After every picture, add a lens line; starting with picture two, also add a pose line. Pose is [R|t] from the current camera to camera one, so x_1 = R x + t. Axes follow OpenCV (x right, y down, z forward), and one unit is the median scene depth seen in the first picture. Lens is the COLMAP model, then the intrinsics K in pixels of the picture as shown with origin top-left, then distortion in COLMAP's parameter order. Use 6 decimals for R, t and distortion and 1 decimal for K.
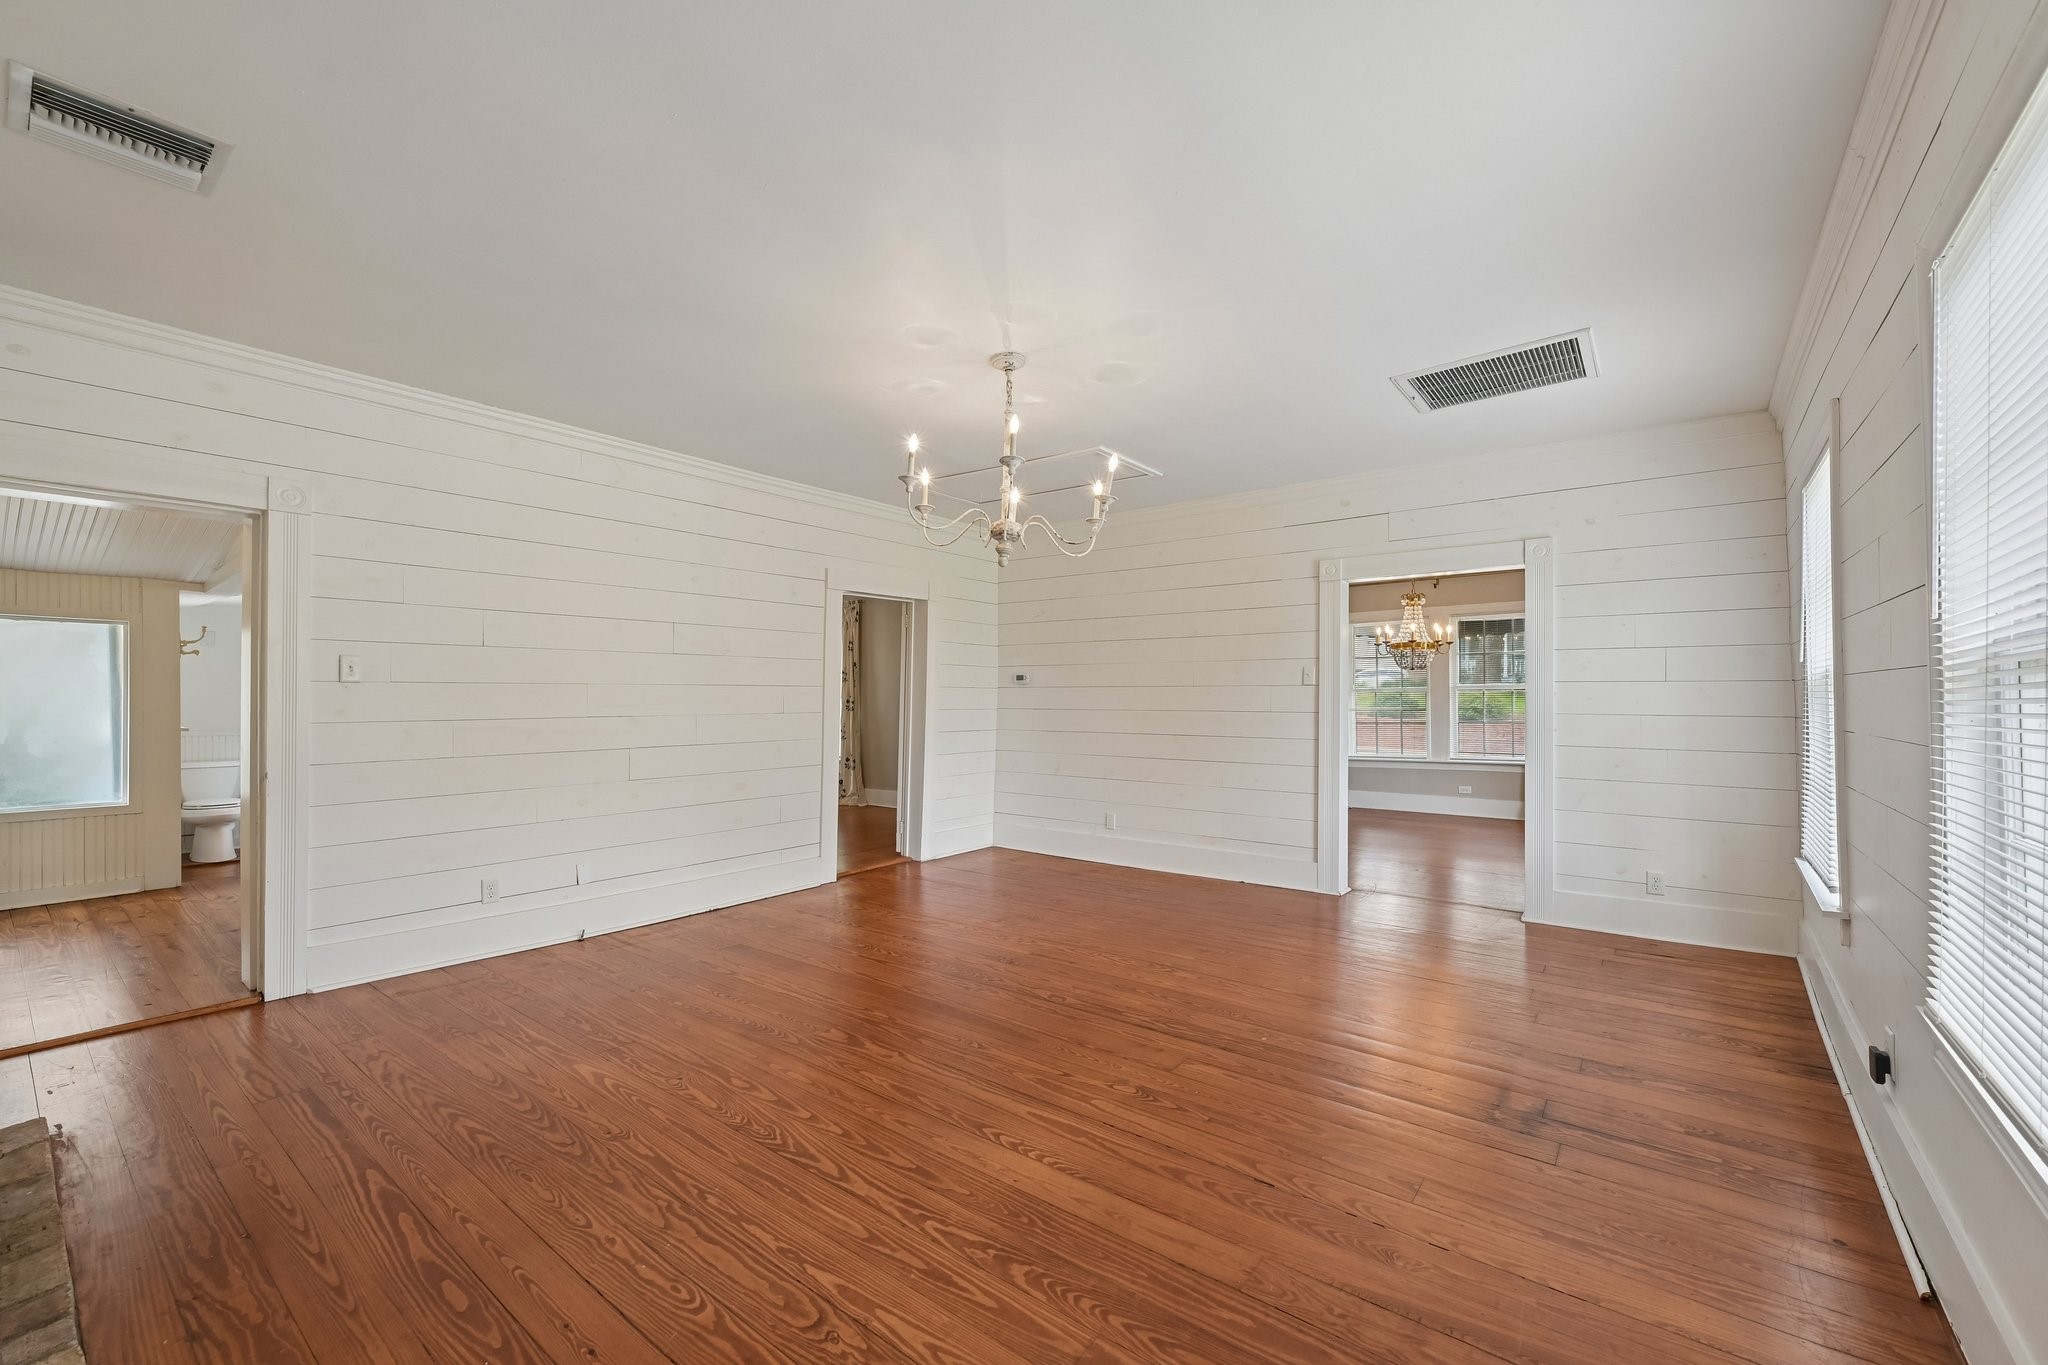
lens RADIAL K [[821.3, 0, 1015.3], [0, 821.3, 696.2], [0, 0, 1]] dist [-0.000481, -0.000206]
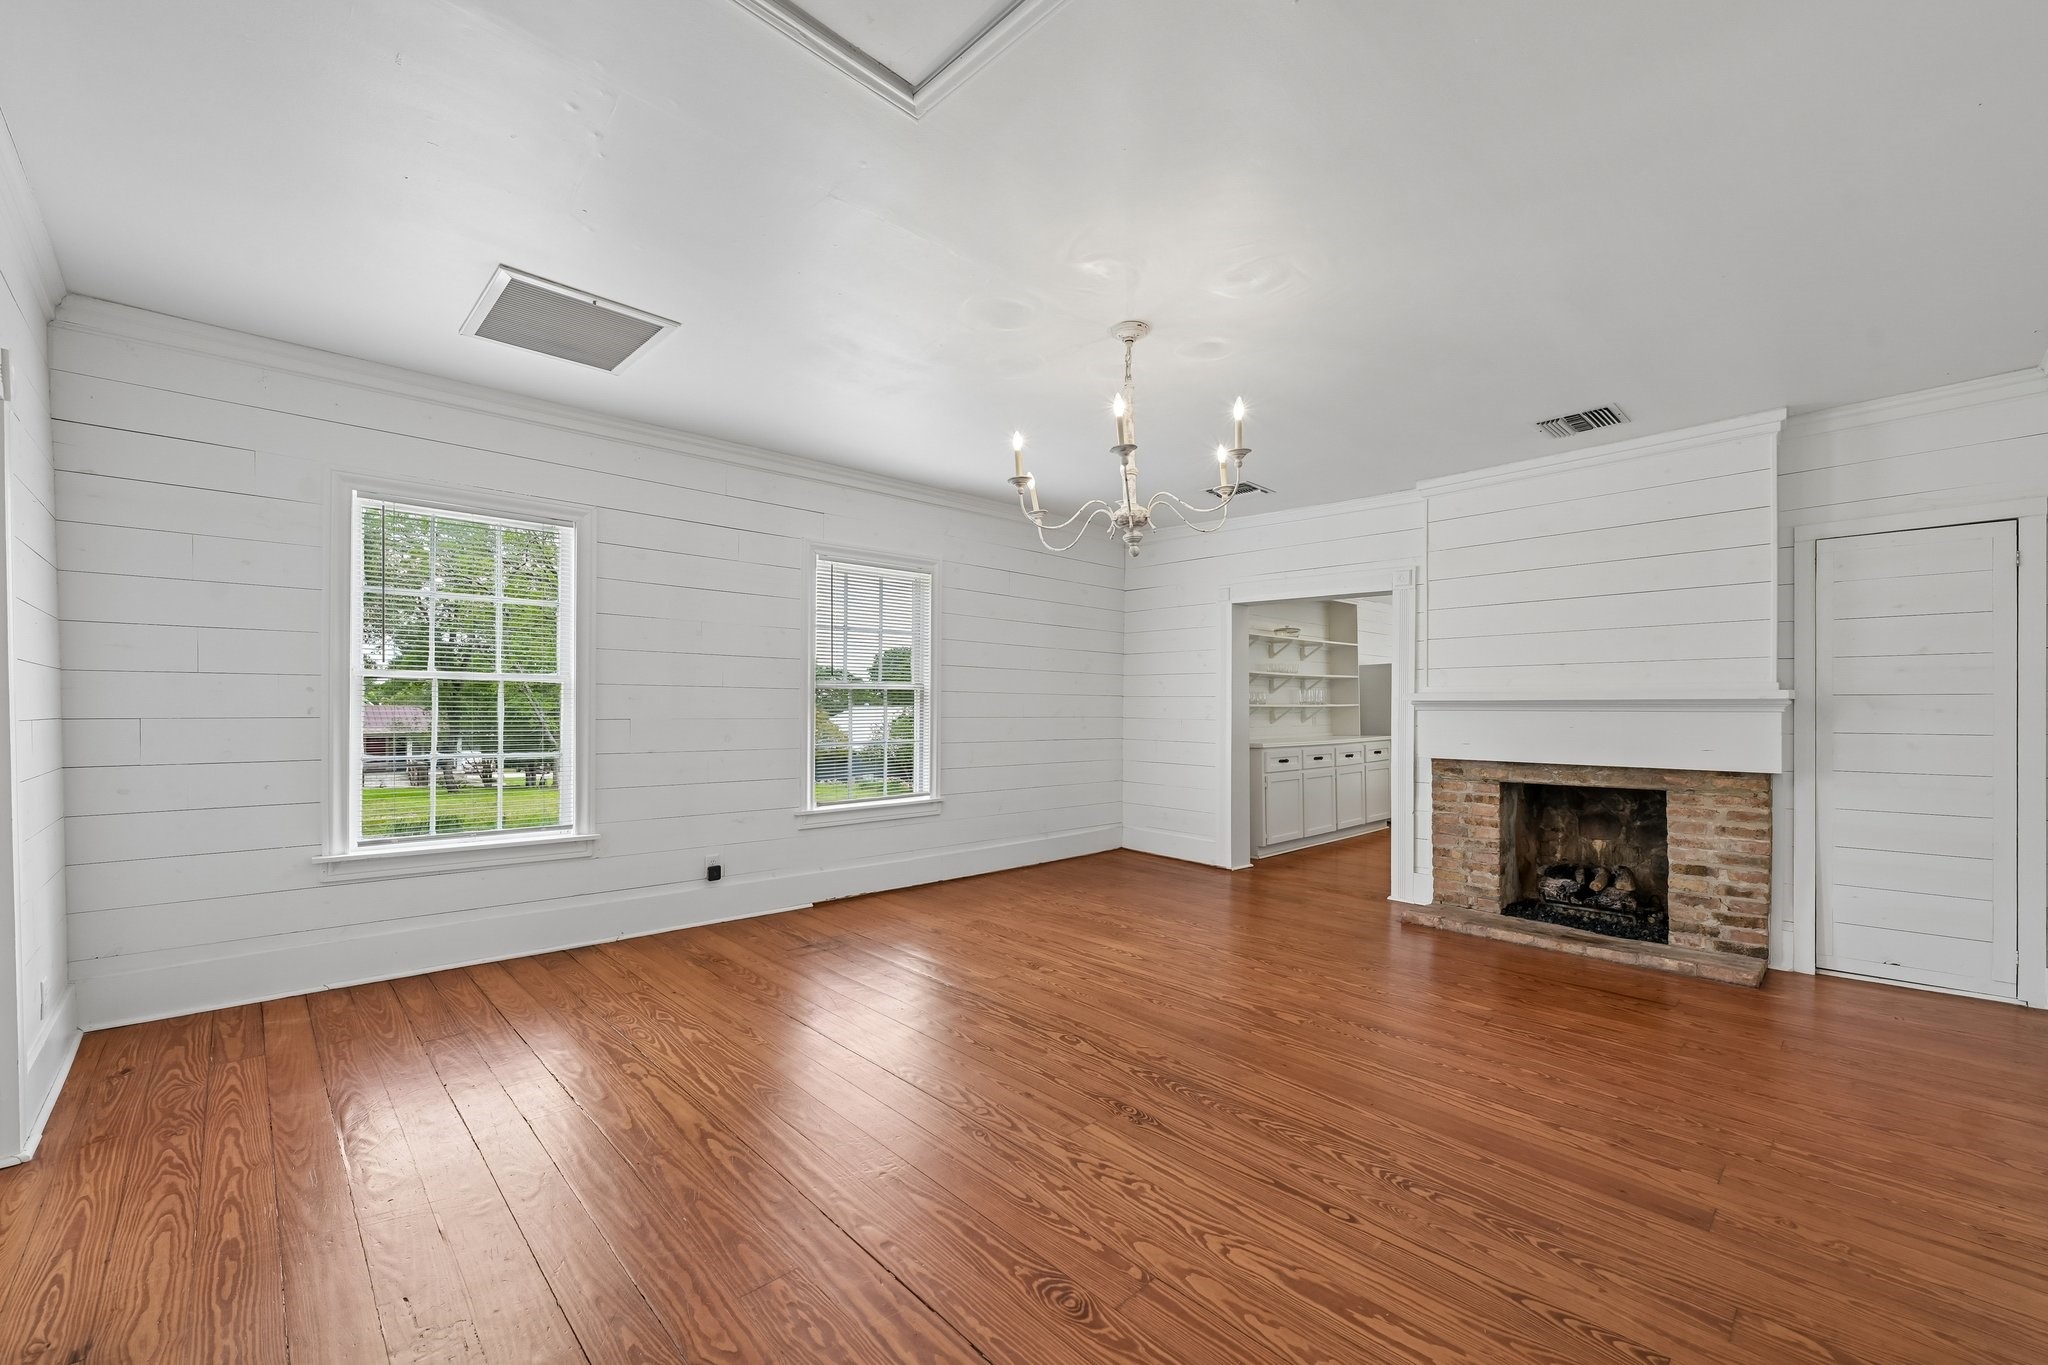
lens RADIAL K [[821.3, 0, 1018.6], [0, 821.3, 703.2], [0, 0, 1]] dist [-0.000481, -0.000206]
pose [[-0.989513, -0.004477, 0.144372, -0.025018], [-0.005475, 0.999964, -0.006517, 0.014819], [-0.144337, -0.007239, -0.989502, 2.286131]]
